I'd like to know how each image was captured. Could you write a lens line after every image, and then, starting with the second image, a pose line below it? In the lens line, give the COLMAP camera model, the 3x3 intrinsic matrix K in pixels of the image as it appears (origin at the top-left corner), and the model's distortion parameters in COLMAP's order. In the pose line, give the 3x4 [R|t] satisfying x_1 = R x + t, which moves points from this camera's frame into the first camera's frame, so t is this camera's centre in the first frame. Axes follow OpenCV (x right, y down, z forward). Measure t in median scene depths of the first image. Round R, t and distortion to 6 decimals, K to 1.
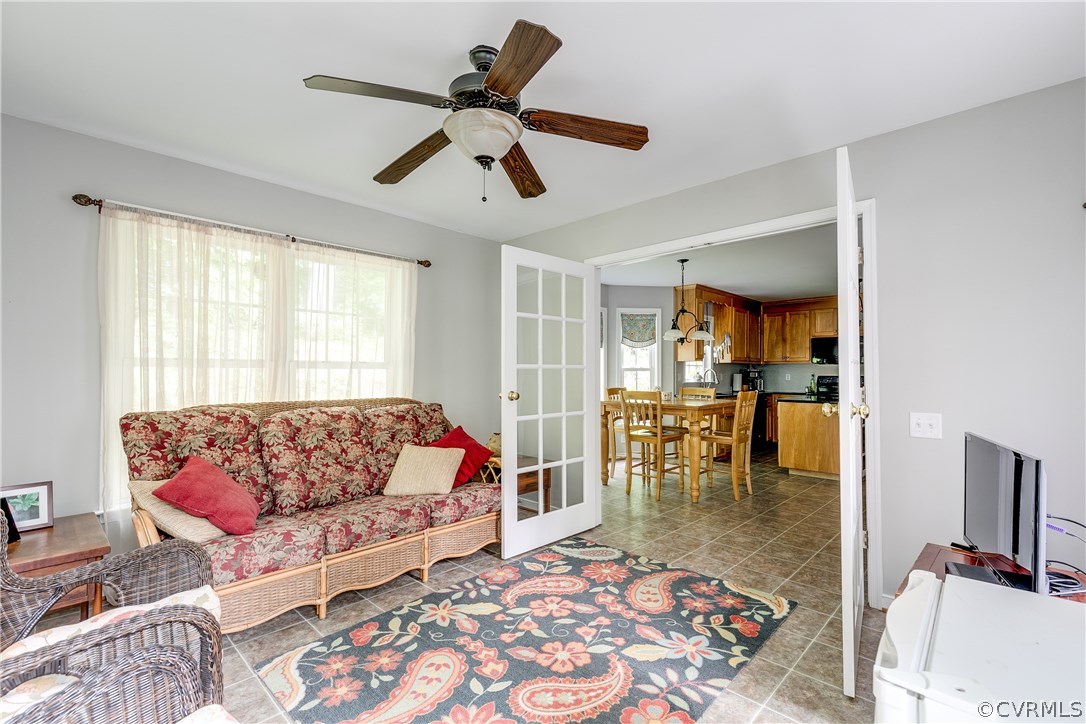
lens RADIAL K [[487.4, 0, 545.9], [0, 487.4, 370.0], [0, 0, 1]] dist [-0.000142, 0.002128]
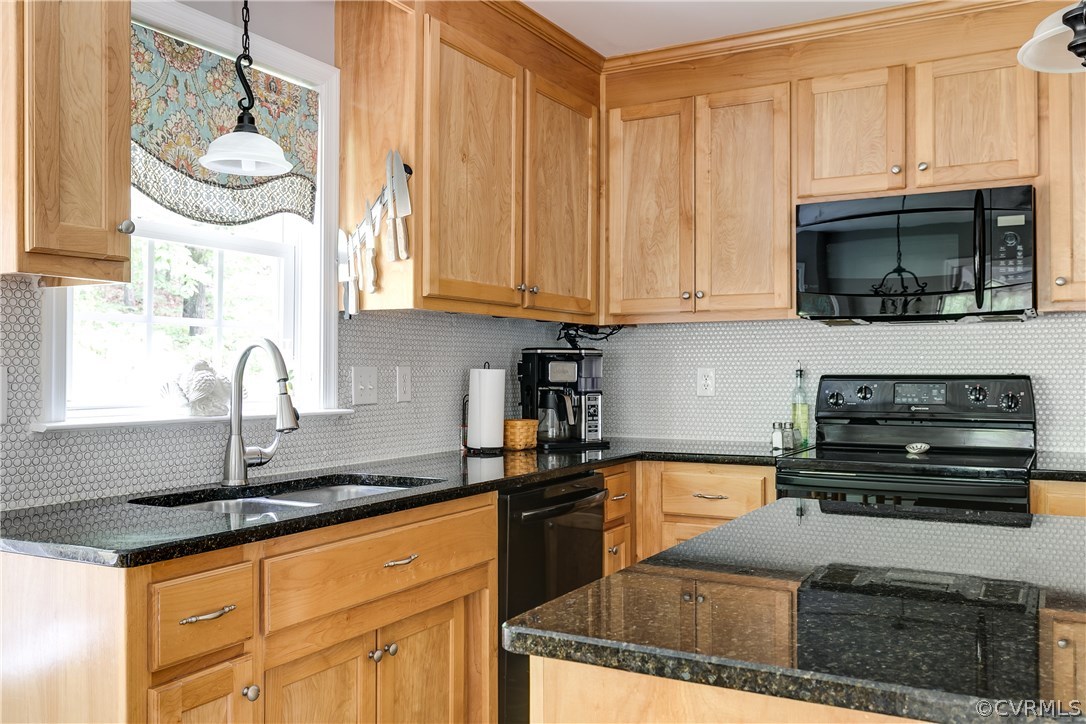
lens RADIAL K [[943.8, 0, 544.7], [0, 943.8, 358.9], [0, 0, 1]] dist [-0.037834, 0.031097]
pose [[0.967201, -0.000800, 0.254012, 0.322624], [0.001463, 0.999996, -0.002422, 0.005121], [-0.254009, 0.002714, 0.967198, 0.611245]]
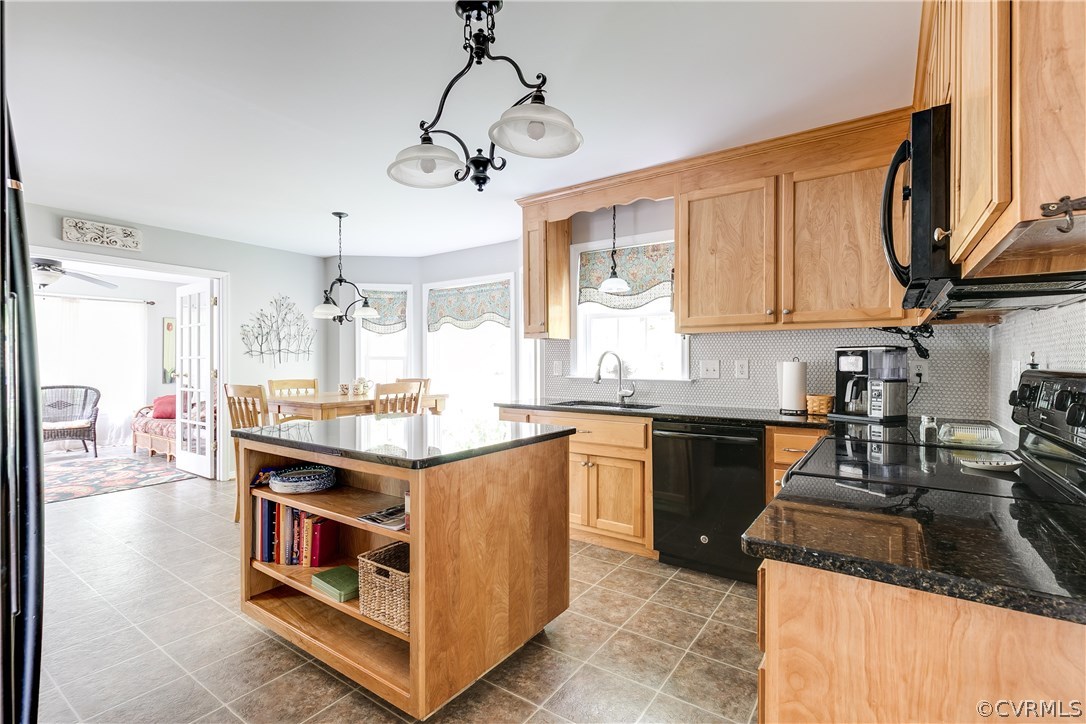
lens RADIAL K [[487.4, 0, 545.5], [0, 487.4, 363.3], [0, 0, 1]] dist [-0.000142, 0.002128]
pose [[0.162034, -0.000484, -0.986785, 0.732618], [0.002630, 0.999997, -0.000059, 0.009288], [0.986782, -0.002585, 0.162035, 0.793621]]
